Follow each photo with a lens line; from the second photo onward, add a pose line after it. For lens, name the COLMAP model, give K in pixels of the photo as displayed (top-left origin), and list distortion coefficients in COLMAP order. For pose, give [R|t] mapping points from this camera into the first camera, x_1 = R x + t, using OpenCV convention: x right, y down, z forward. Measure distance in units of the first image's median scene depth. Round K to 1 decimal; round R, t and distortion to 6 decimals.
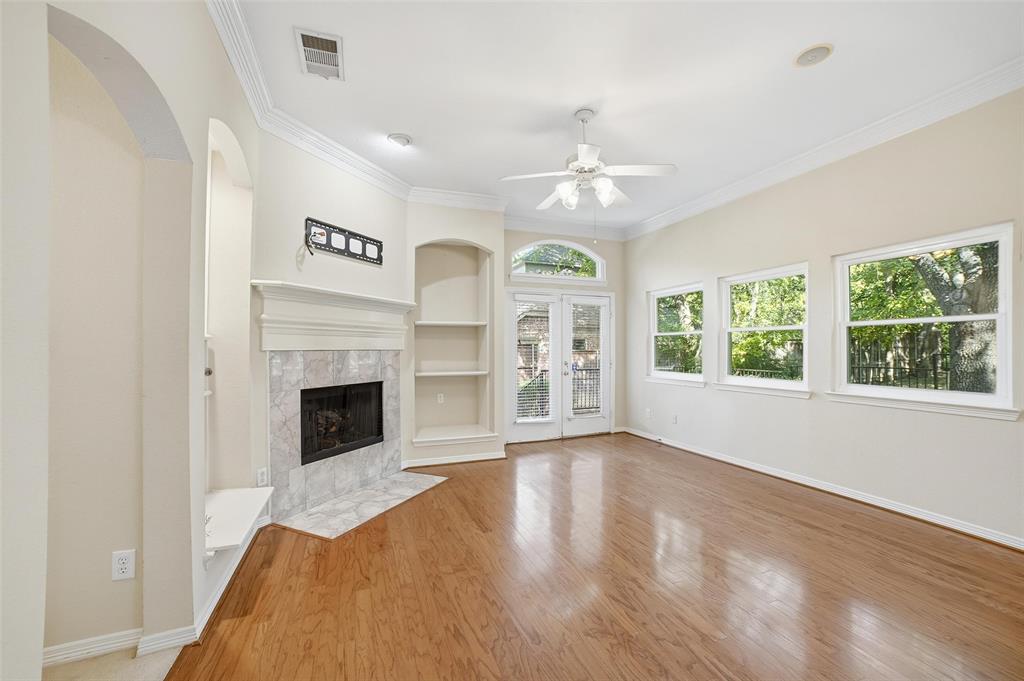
lens RADIAL K [[425.7, 0, 512.0], [0, 425.7, 340.5], [0, 0, 1]] dist [-0.029506, 0.000195]
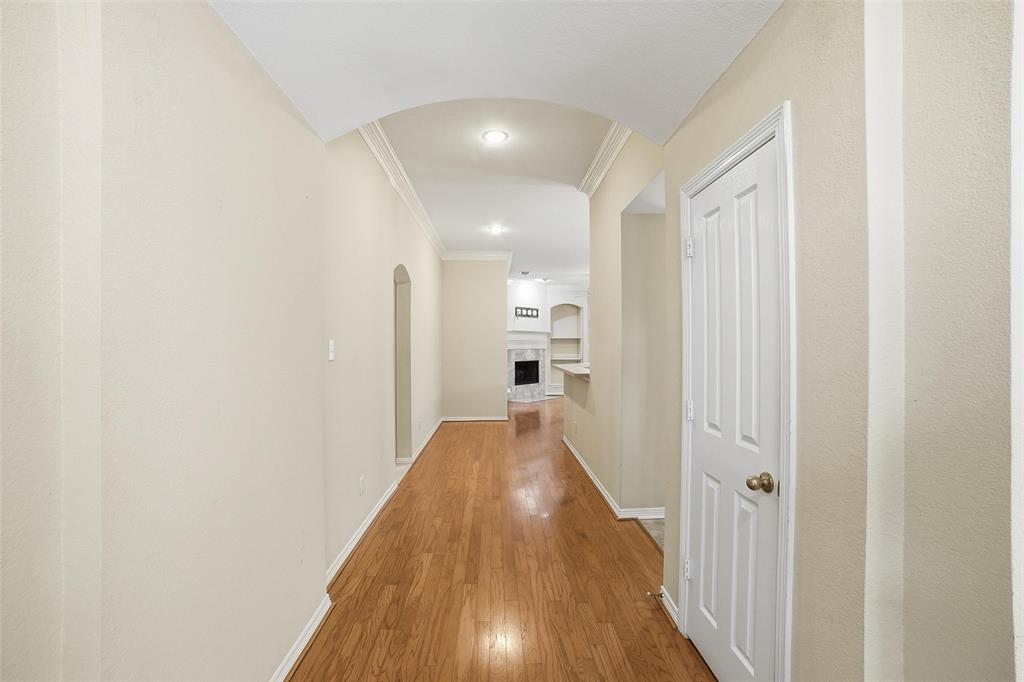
lens RADIAL K [[447.1, 0, 512.0], [0, 447.1, 341.0], [0, 0, 1]] dist [0.000473, 0.000064]
pose [[0.944999, -0.001153, -0.327072, 0.466512], [0.003802, 0.999965, 0.007459, -0.050643], [0.327052, -0.008292, 0.944970, -1.746590]]
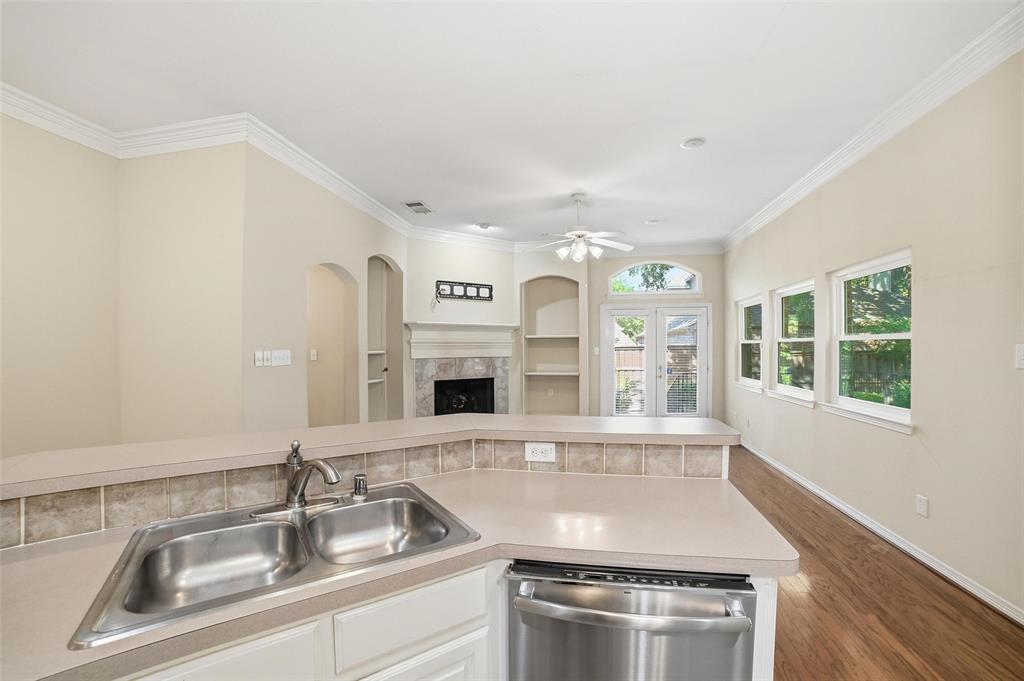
lens RADIAL K [[429.6, 0, 512.0], [0, 429.6, 340.5], [0, 0, 1]] dist [-0.094799, 0.000046]
pose [[0.854752, -0.008251, -0.518971, 0.545031], [0.011413, 0.999931, 0.002898, -0.039967], [0.518911, -0.008400, 0.854787, -0.267823]]
